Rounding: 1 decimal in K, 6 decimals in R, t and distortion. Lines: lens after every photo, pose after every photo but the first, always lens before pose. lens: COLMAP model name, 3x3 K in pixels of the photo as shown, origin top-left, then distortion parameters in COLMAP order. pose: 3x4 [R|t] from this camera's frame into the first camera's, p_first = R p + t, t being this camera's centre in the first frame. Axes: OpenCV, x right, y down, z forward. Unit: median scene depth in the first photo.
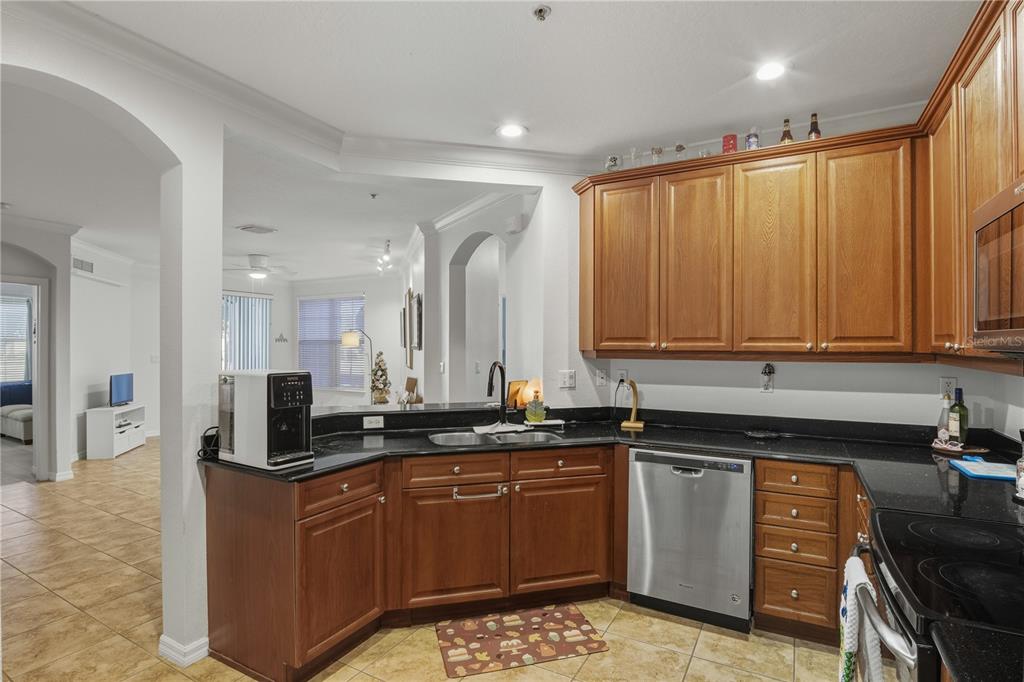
lens RADIAL K [[507.5, 0, 507.2], [0, 507.5, 344.7], [0, 0, 1]] dist [-0.022139, -0.001634]
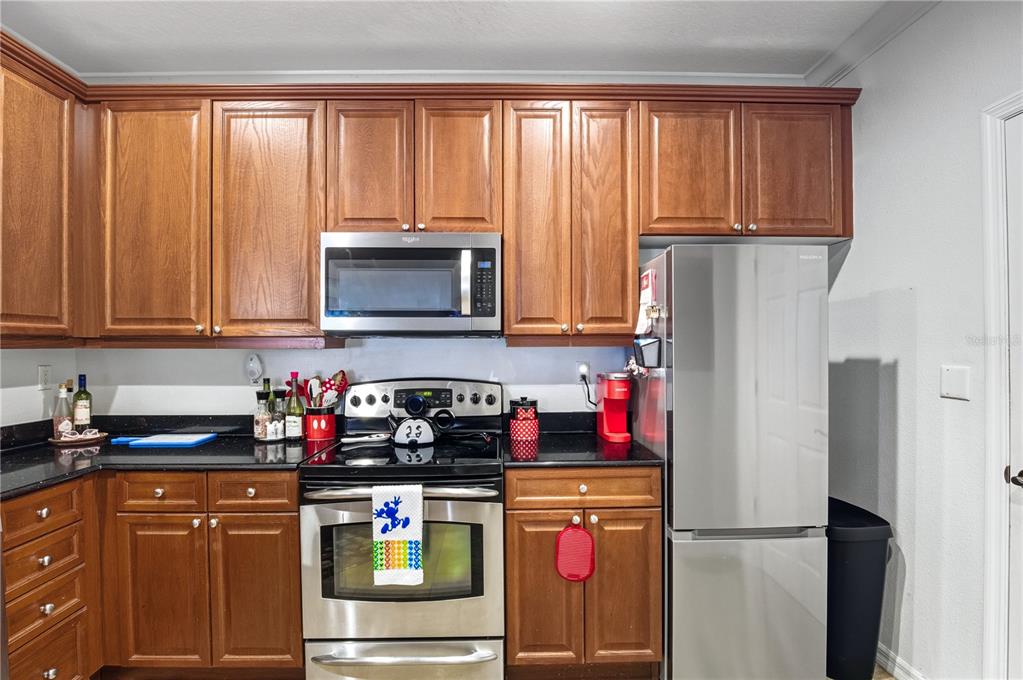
lens RADIAL K [[507.1, 0, 506.7], [0, 507.1, 343.7], [0, 0, 1]] dist [-0.022139, -0.001634]
pose [[-0.510715, 0.010215, 0.859690, -0.303885], [0.004045, 0.999947, -0.009479, 0.035022], [-0.859741, -0.001364, -0.510729, 0.691454]]
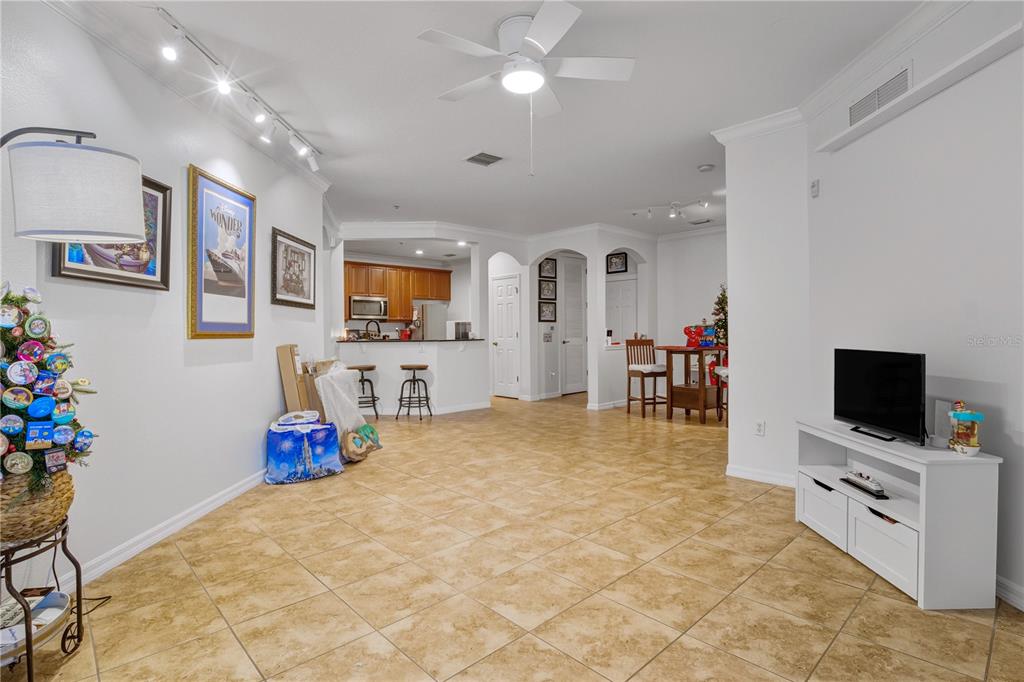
lens RADIAL K [[507.5, 0, 507.2], [0, 507.5, 344.7], [0, 0, 1]] dist [-0.022139, -0.001634]
pose [[-0.953637, 0.000630, 0.300959, -1.519701], [0.008497, 0.999656, 0.024832, 0.107409], [-0.300840, 0.026238, -0.953314, 3.469328]]
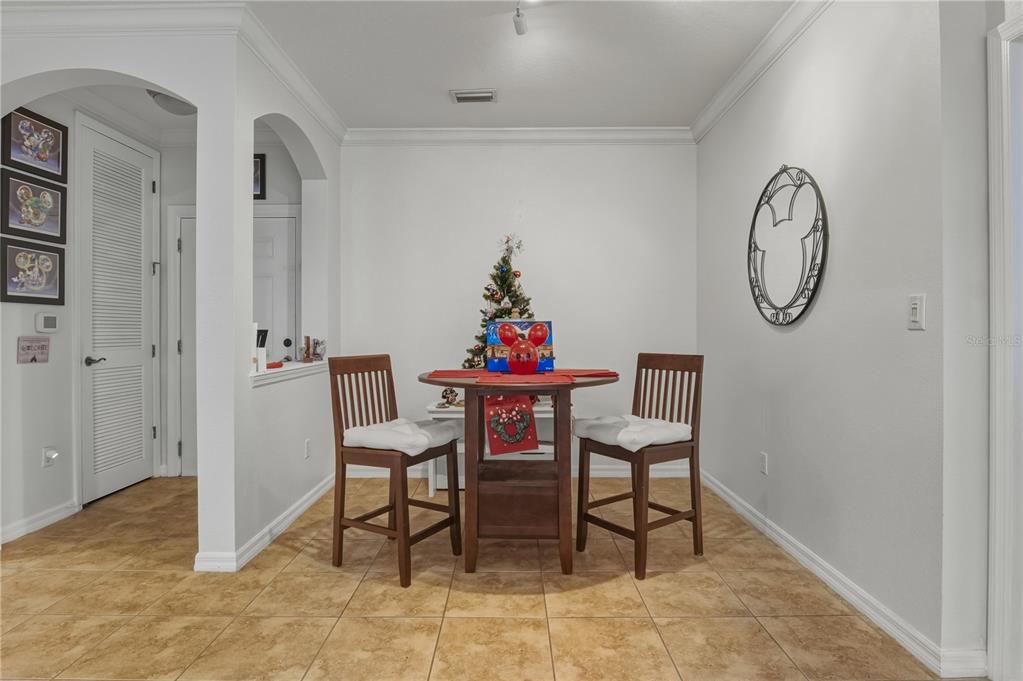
lens RADIAL K [[555.3, 0, 509.1], [0, 555.3, 332.7], [0, 0, 1]] dist [-0.017913, -0.000614]
pose [[-0.871867, -0.000333, -0.489743, -1.118481], [-0.001887, 0.999995, 0.002681, 0.103616], [0.489740, 0.003261, -0.871863, 1.878003]]
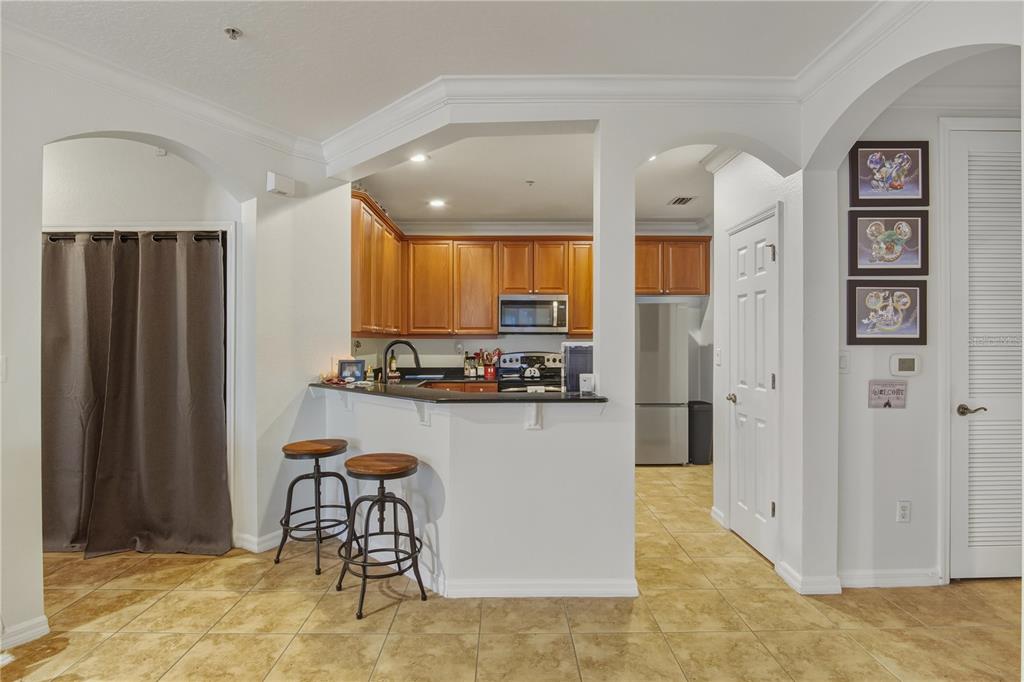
lens RADIAL K [[526.9, 0, 512.0], [0, 526.9, 341.0], [0, 0, 1]] dist [-0.019066, -0.000029]
pose [[-0.502481, -0.001081, 0.864587, -1.324133], [0.000883, 0.999998, 0.001764, 0.038338], [-0.864588, 0.001650, -0.502479, 1.542945]]
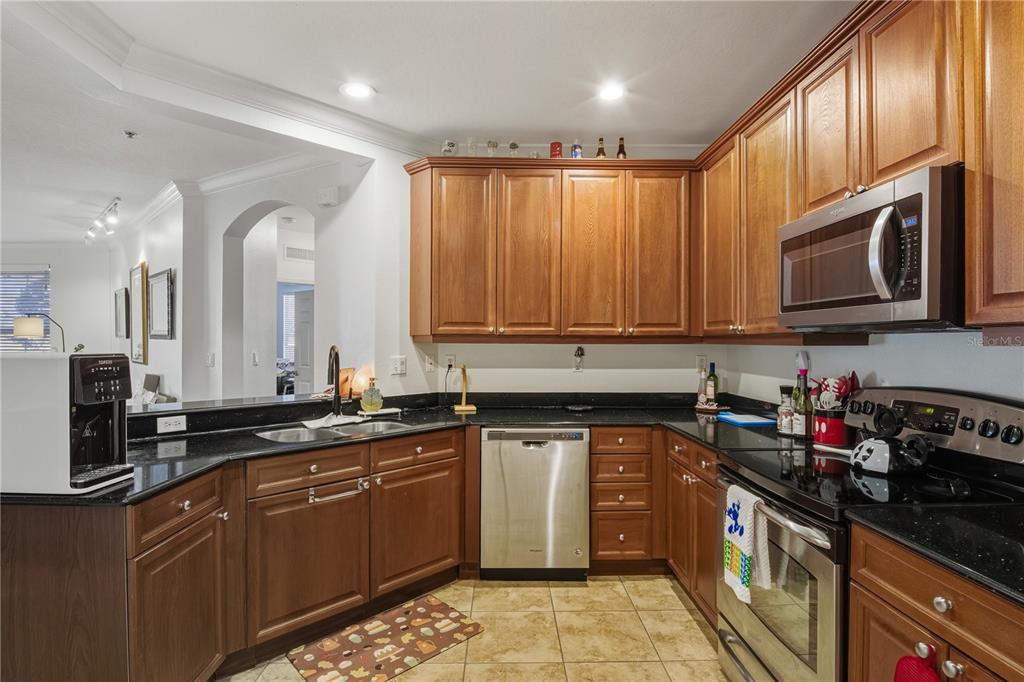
lens RADIAL K [[507.5, 0, 507.2], [0, 507.5, 344.7], [0, 0, 1]] dist [-0.022139, -0.001634]
pose [[0.862675, 0.000453, 0.505759, -0.231621], [-0.002449, 0.999992, 0.003282, 0.031012], [-0.505753, -0.004070, 0.862668, 0.089161]]
